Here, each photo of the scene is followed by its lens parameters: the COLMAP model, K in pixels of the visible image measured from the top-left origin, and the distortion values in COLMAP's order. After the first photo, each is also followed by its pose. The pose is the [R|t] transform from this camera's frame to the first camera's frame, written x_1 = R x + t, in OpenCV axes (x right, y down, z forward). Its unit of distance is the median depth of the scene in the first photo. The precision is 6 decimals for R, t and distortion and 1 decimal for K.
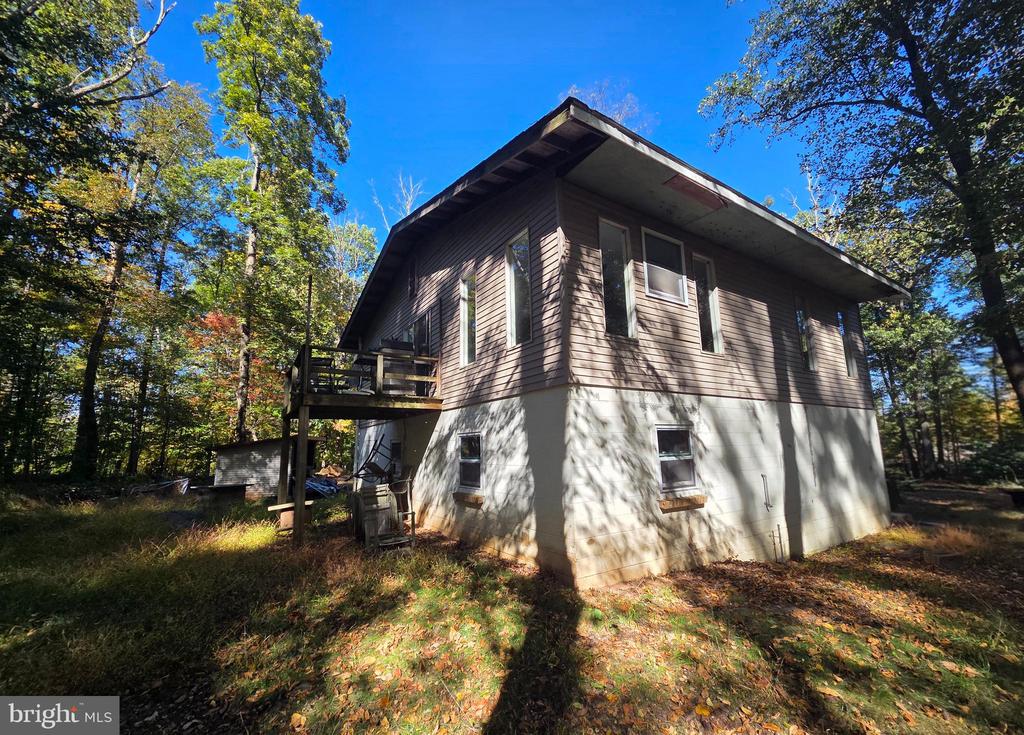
lens RADIAL K [[432.9, 0, 511.1], [0, 432.9, 374.2], [0, 0, 1]] dist [0.002970, 0.000733]
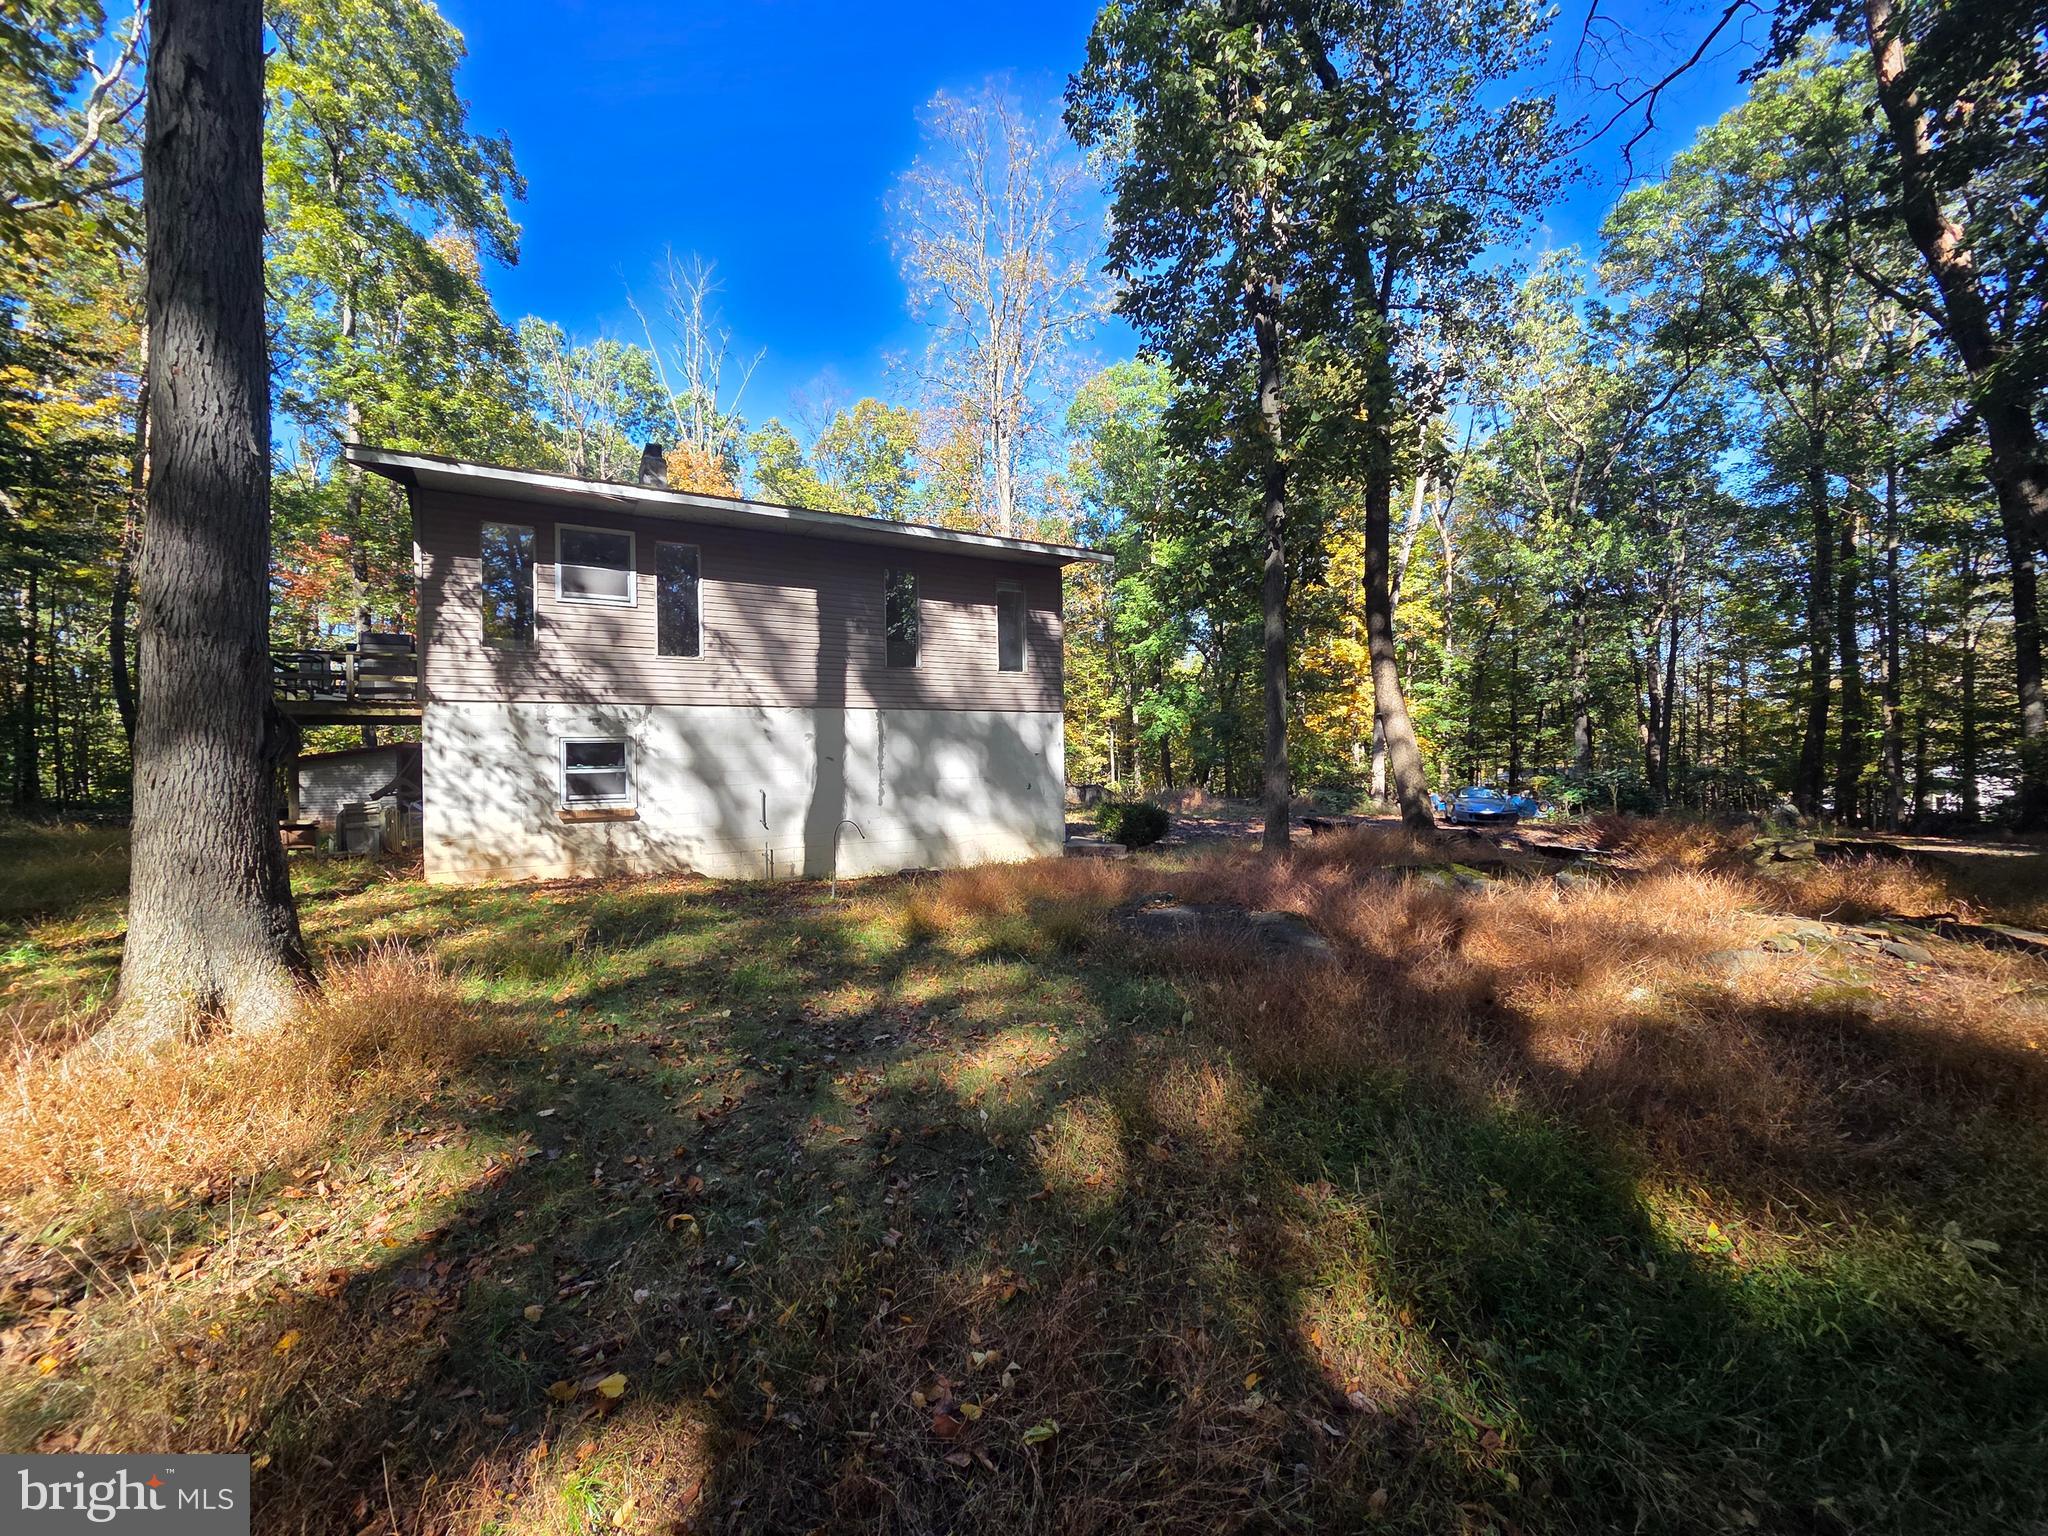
lens RADIAL K [[841.4, 0, 1026.7], [0, 841.4, 755.4], [0, 0, 1]] dist [-0.001255, -0.001192]
pose [[0.999942, -0.001660, -0.010677, 1.308294], [0.003395, 0.986354, 0.164604, -0.143086], [0.010258, -0.164631, 0.986302, -0.822993]]
